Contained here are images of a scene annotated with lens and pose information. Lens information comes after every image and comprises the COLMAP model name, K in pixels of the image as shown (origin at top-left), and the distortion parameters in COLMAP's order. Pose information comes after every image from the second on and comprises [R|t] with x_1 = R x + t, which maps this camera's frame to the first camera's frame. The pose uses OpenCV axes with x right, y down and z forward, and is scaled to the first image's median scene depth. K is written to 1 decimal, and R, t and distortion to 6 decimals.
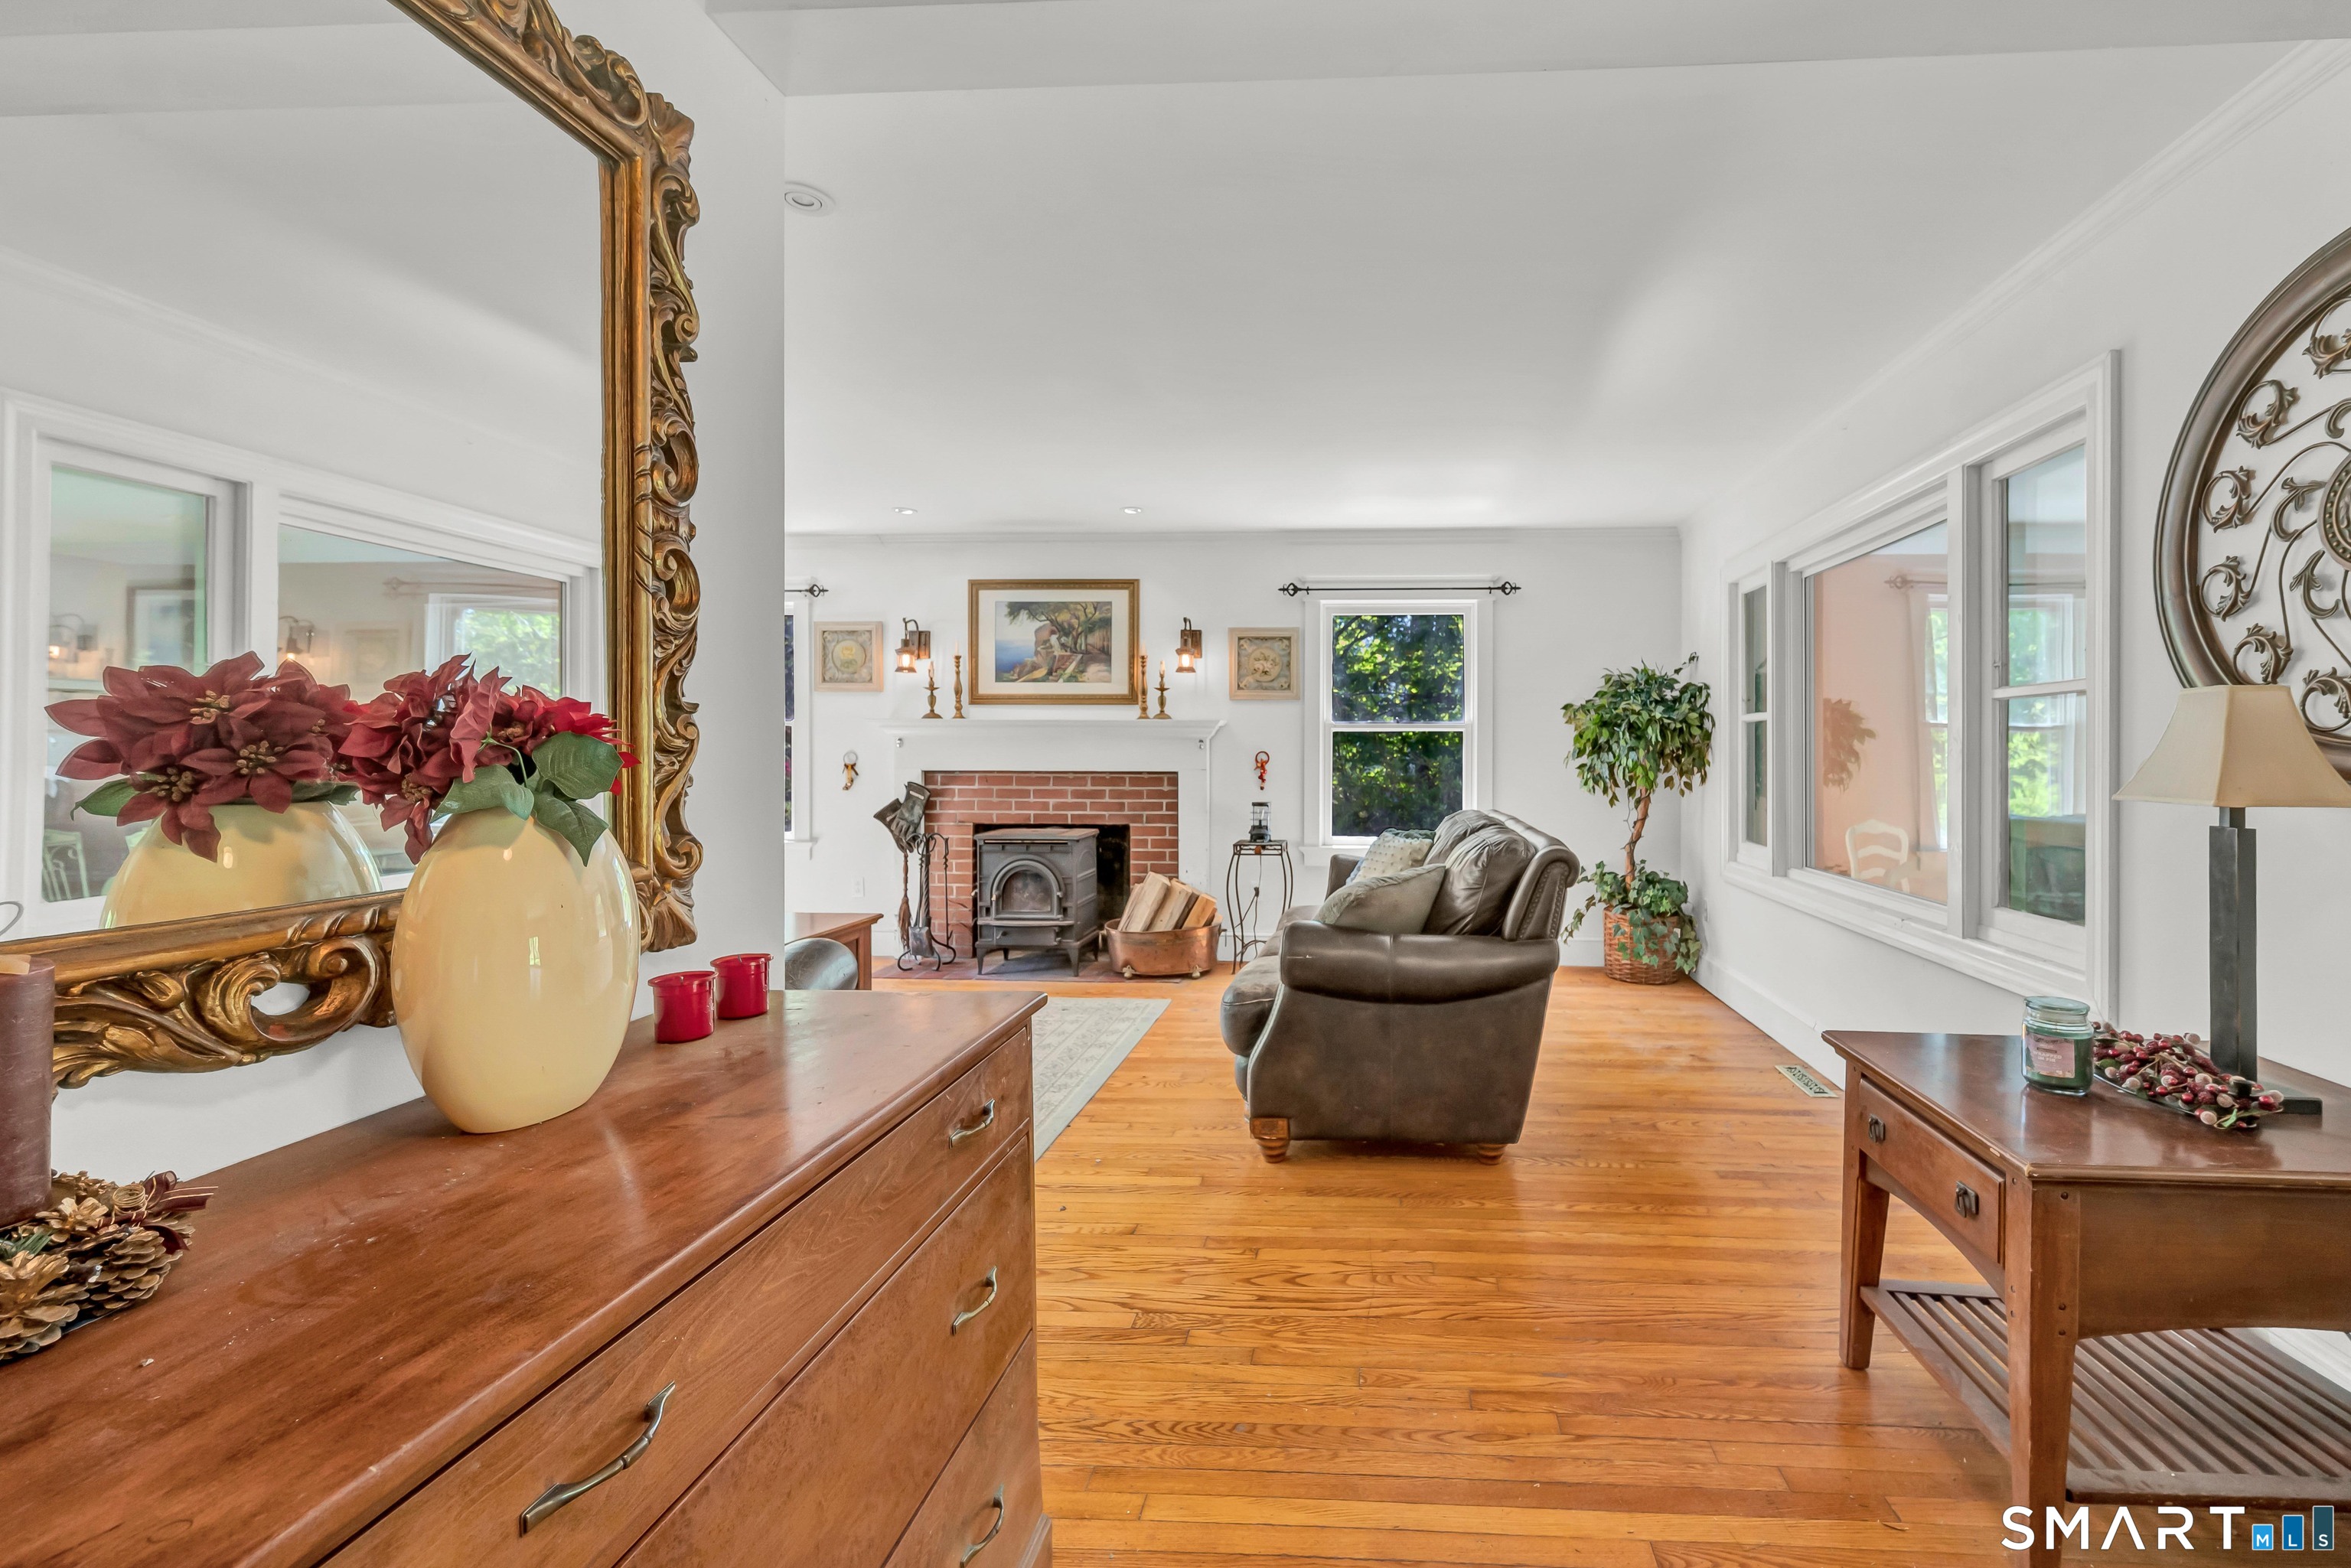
lens RADIAL K [[1002.7, 0, 1339.1], [0, 1002.7, 754.9], [0, 0, 1]] dist [-0.000040, -0.000663]
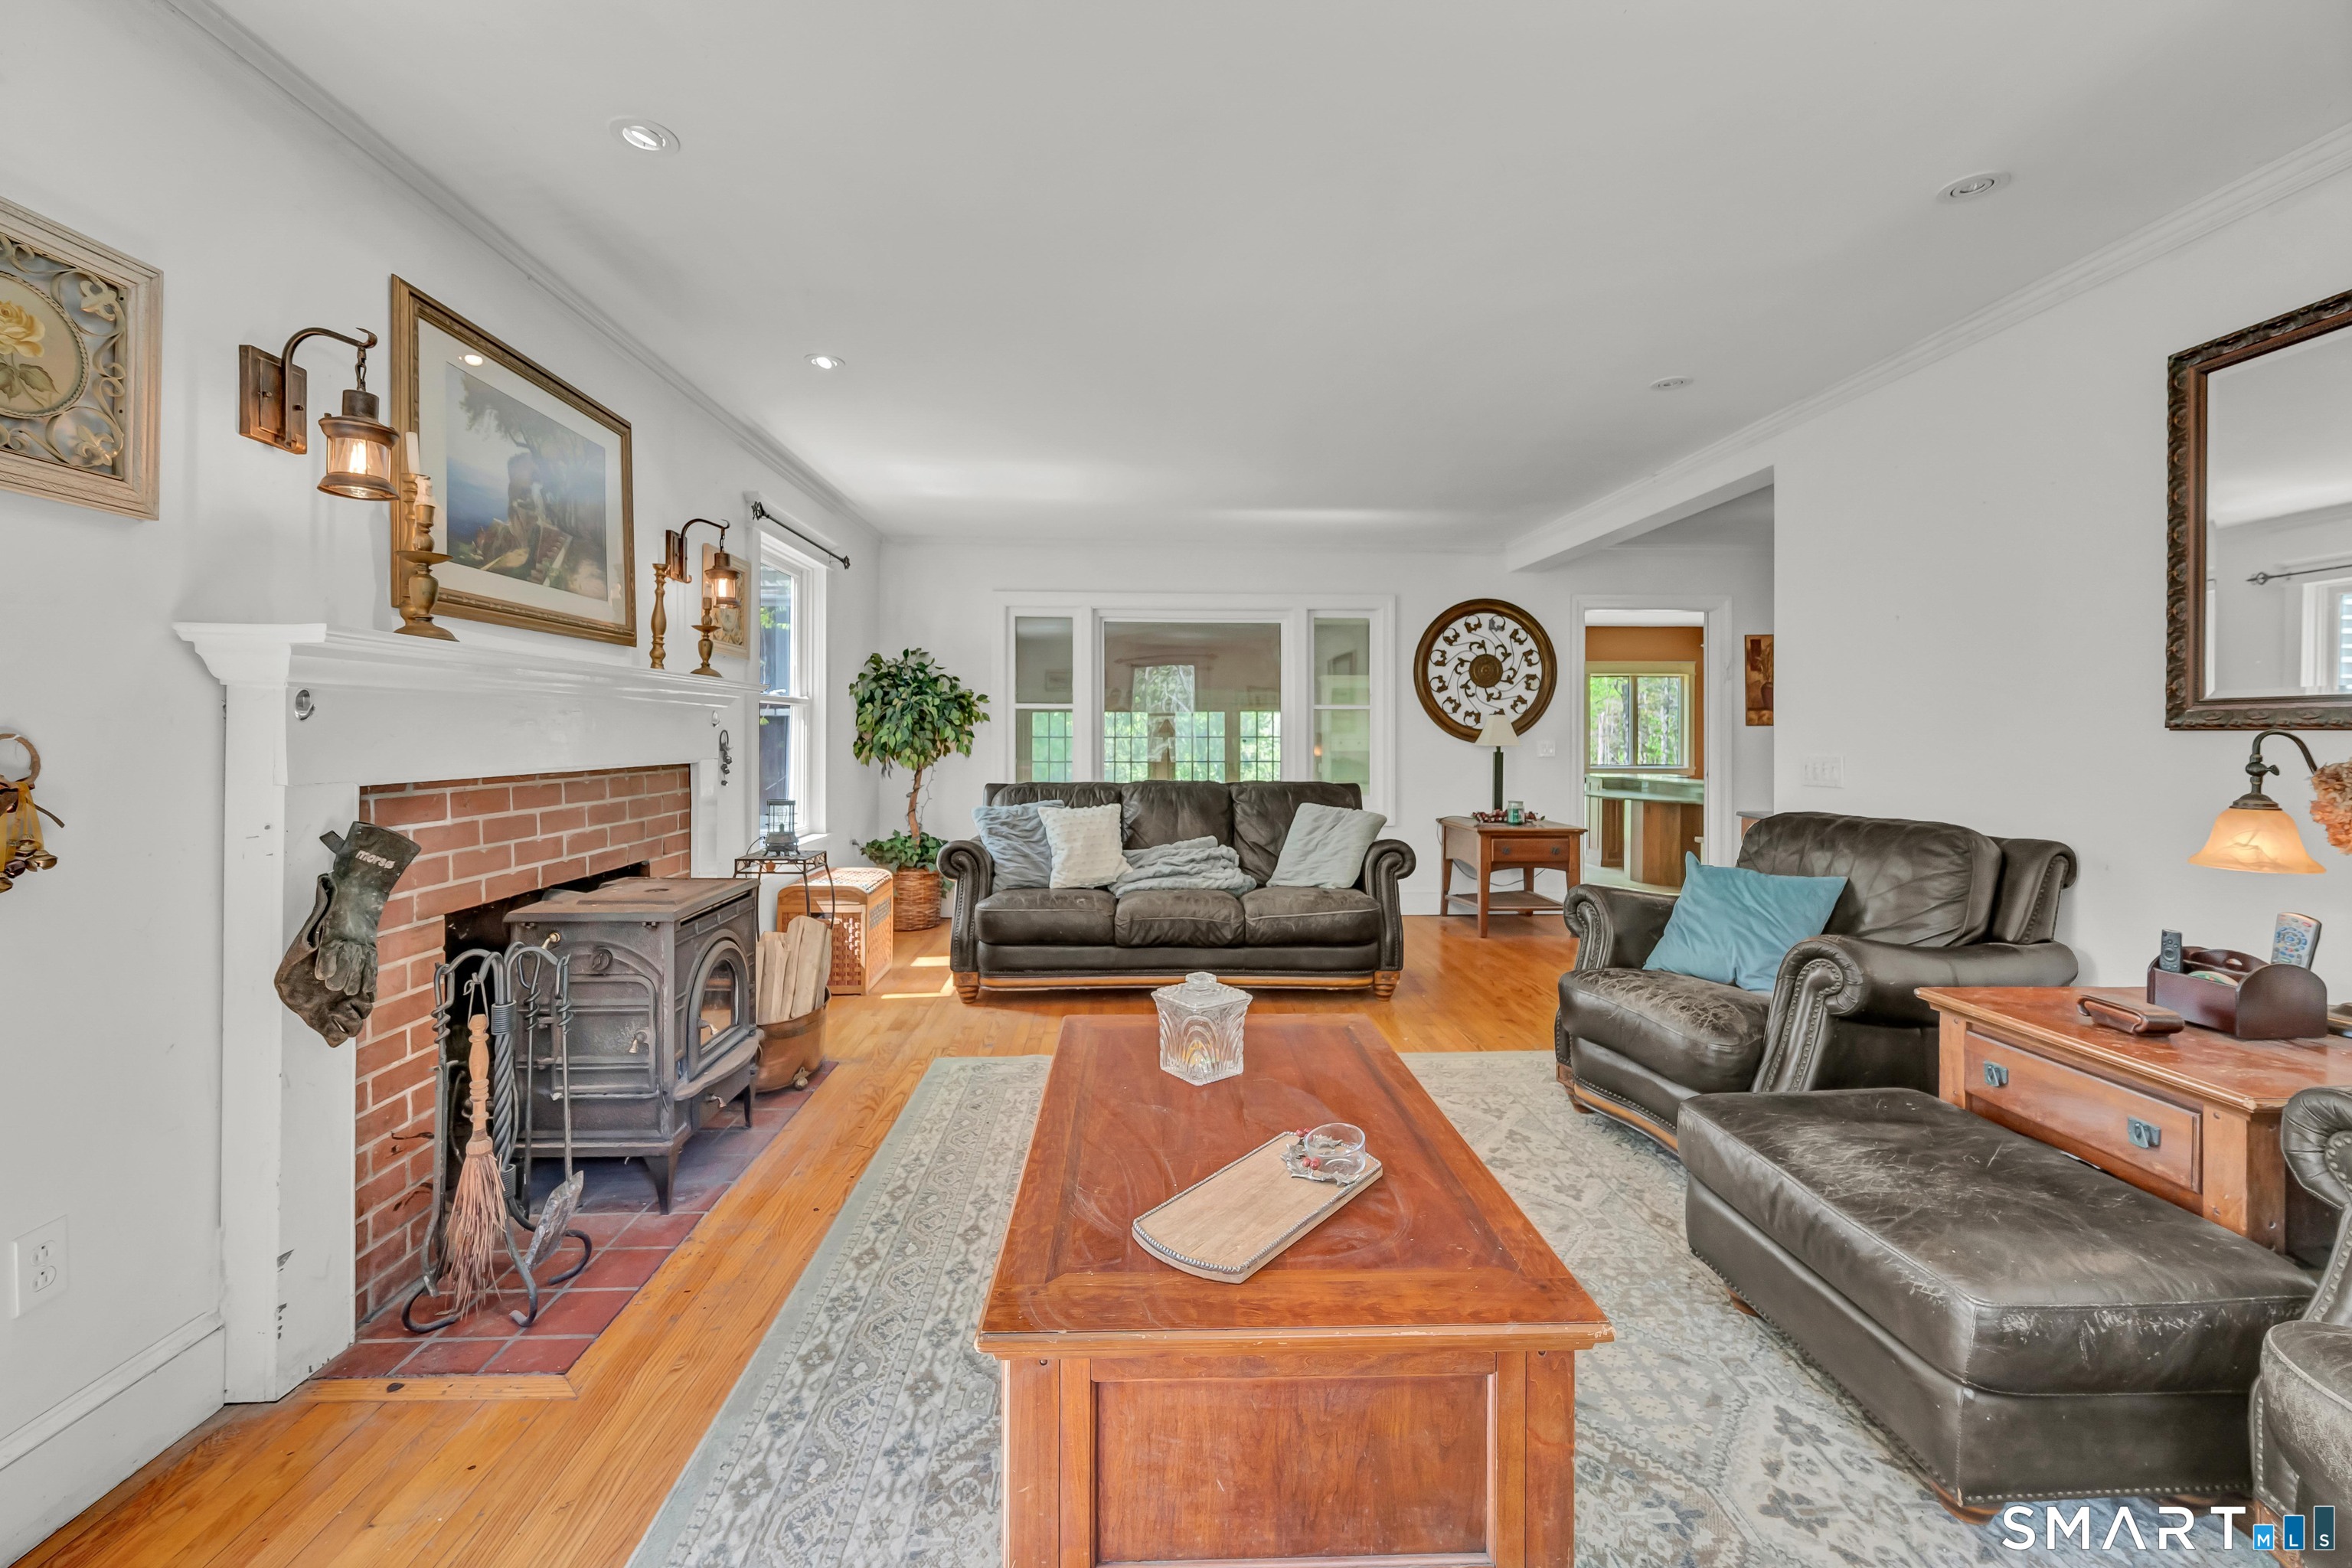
lens RADIAL K [[952.9, 0, 1173.8], [0, 952.9, 731.7], [0, 0, 1]] dist [0.000193, -0.000078]
pose [[-0.098510, -0.002644, 0.995133, -0.877626], [0.000025, 0.999996, 0.002660, -0.004922], [-0.995136, 0.000287, -0.098509, 0.865193]]
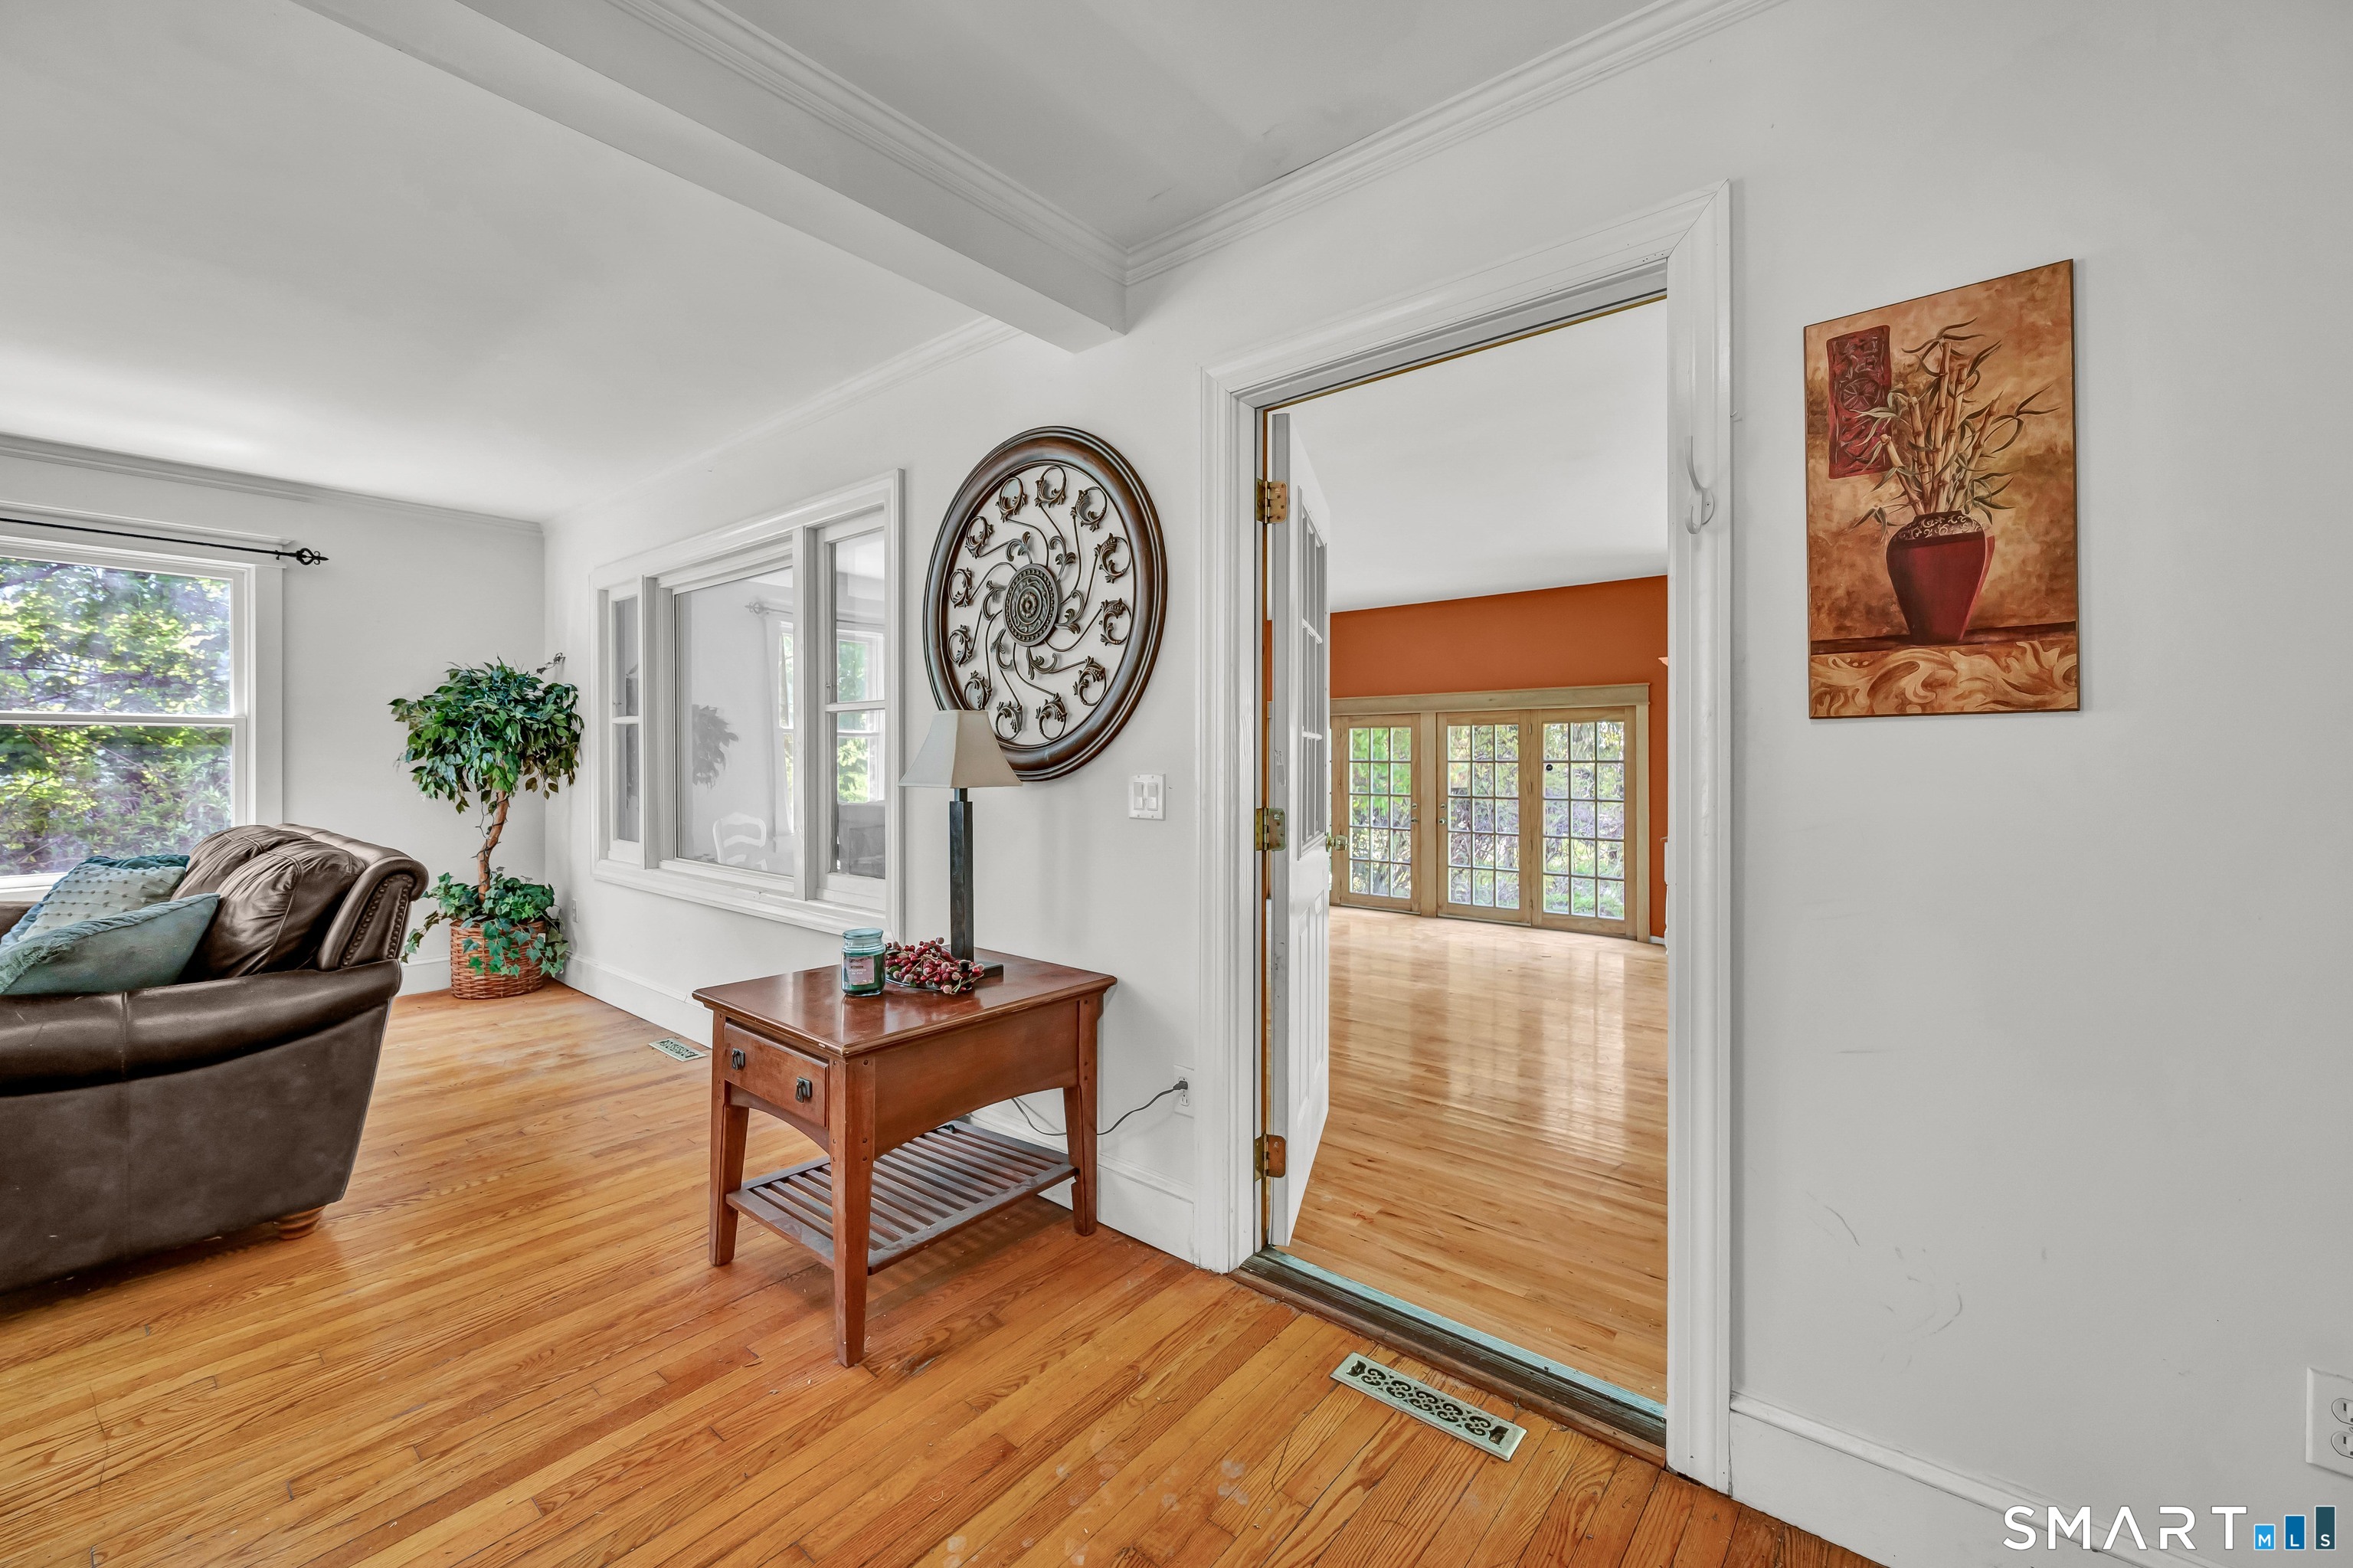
lens RADIAL K [[930.2, 0, 1176.3], [0, 930.2, 754.2], [0, 0, 1]] dist [-0.000192, -0.000317]
pose [[0.597574, -0.002316, 0.801811, -0.021746], [0.003633, 0.999993, 0.000180, -0.000070], [-0.801806, 0.002805, 0.597578, -0.043211]]
